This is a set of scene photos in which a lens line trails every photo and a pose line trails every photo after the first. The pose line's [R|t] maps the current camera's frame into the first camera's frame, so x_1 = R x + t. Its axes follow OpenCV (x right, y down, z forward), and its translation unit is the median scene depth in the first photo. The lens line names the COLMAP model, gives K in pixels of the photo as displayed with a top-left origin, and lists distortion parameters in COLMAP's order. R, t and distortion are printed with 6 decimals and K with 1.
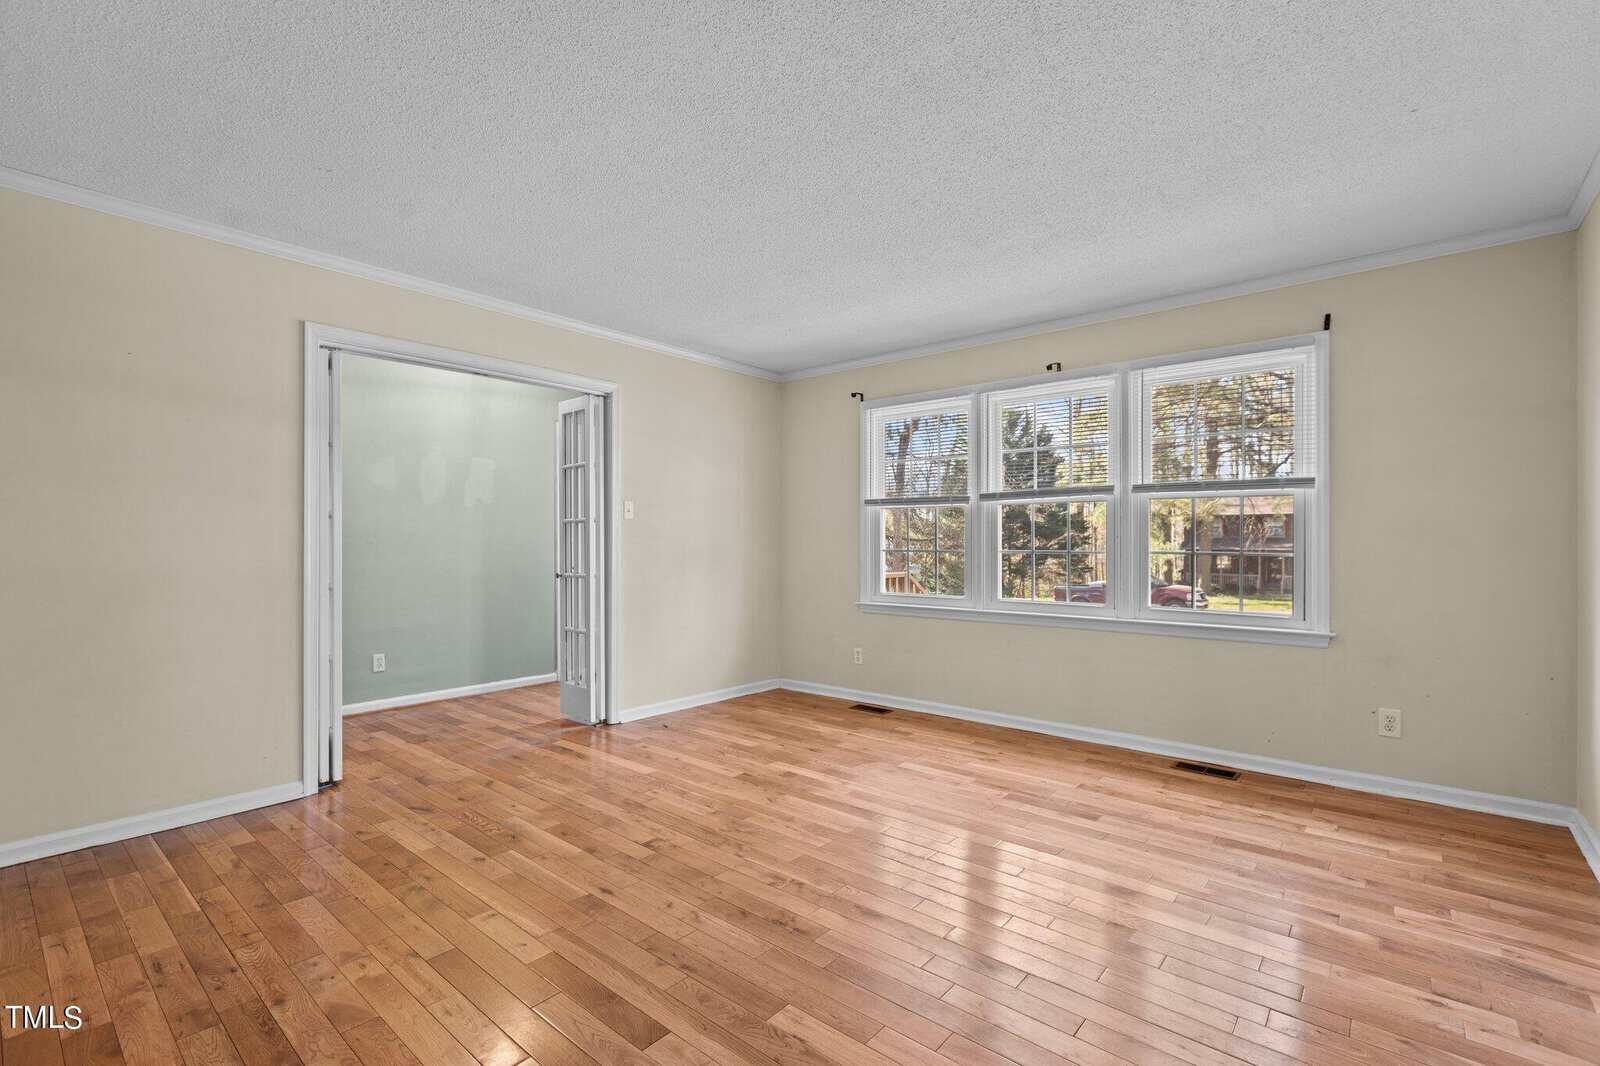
lens RADIAL K [[715.7, 0, 804.3], [0, 715.7, 538.5], [0, 0, 1]] dist [0.001740, -0.000243]
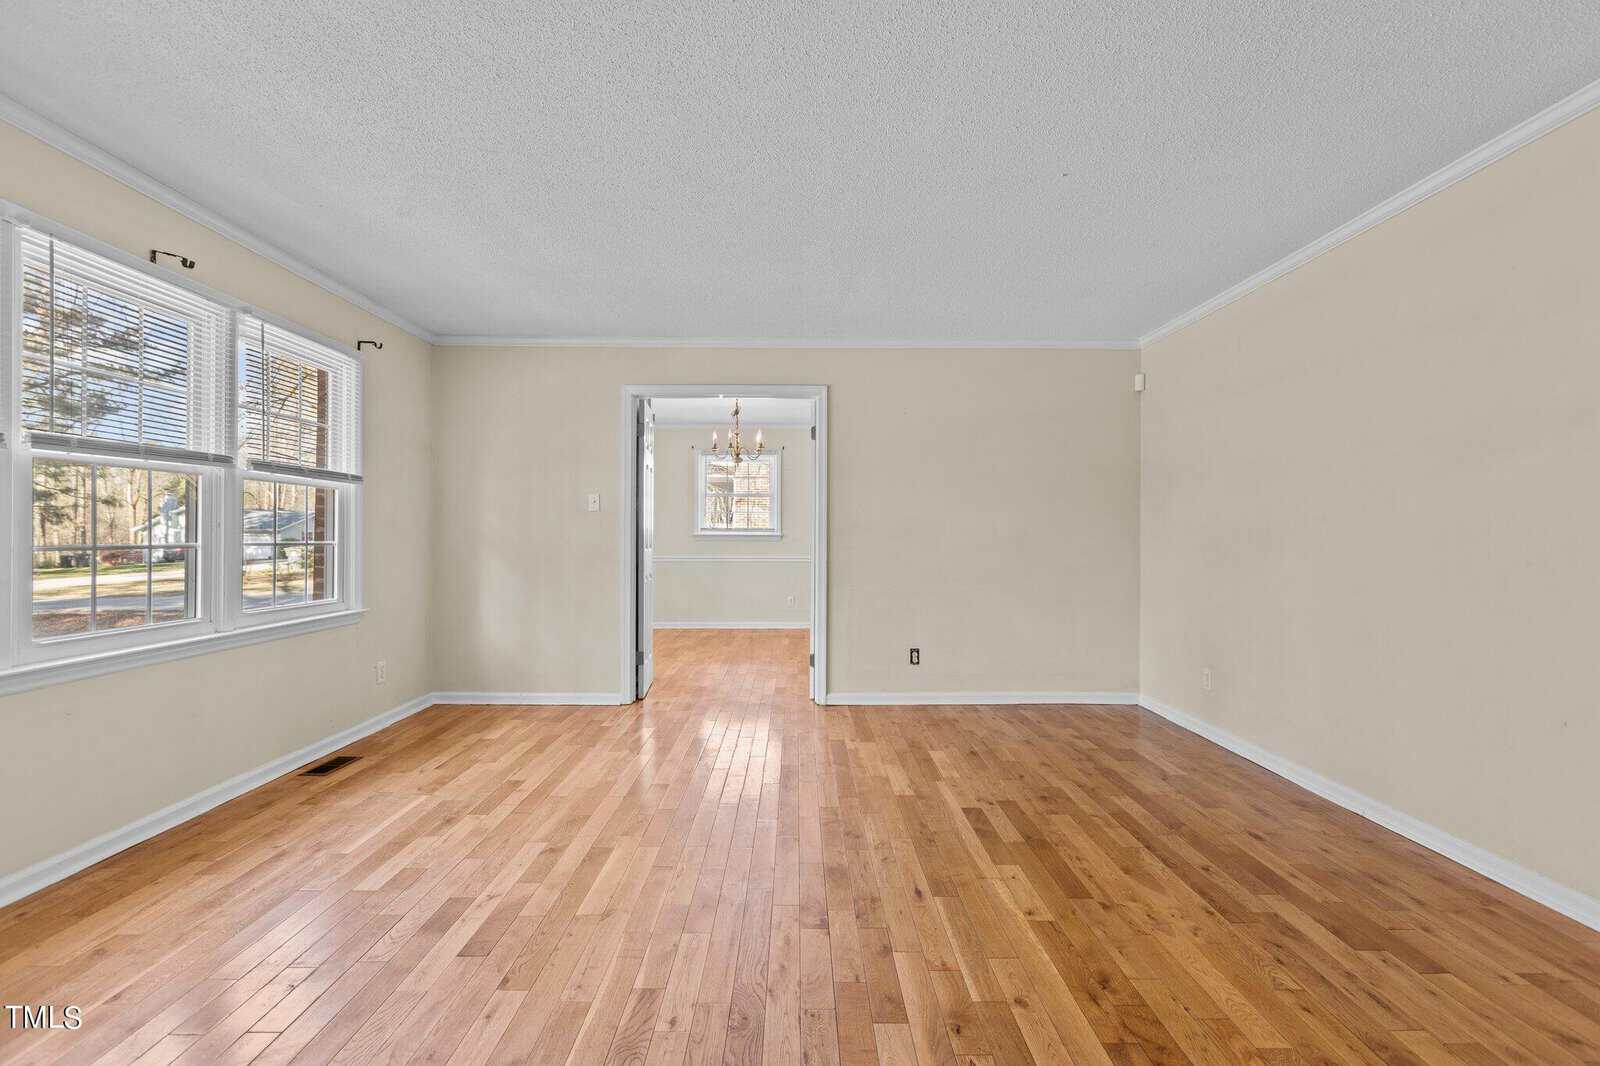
lens RADIAL K [[715.7, 0, 804.3], [0, 715.7, 538.5], [0, 0, 1]] dist [0.001740, -0.000243]
pose [[-0.652060, -0.004283, 0.758155, -0.659136], [-0.005678, 0.999984, 0.000765, 0.010874], [-0.758146, -0.003806, -0.652073, 1.269395]]
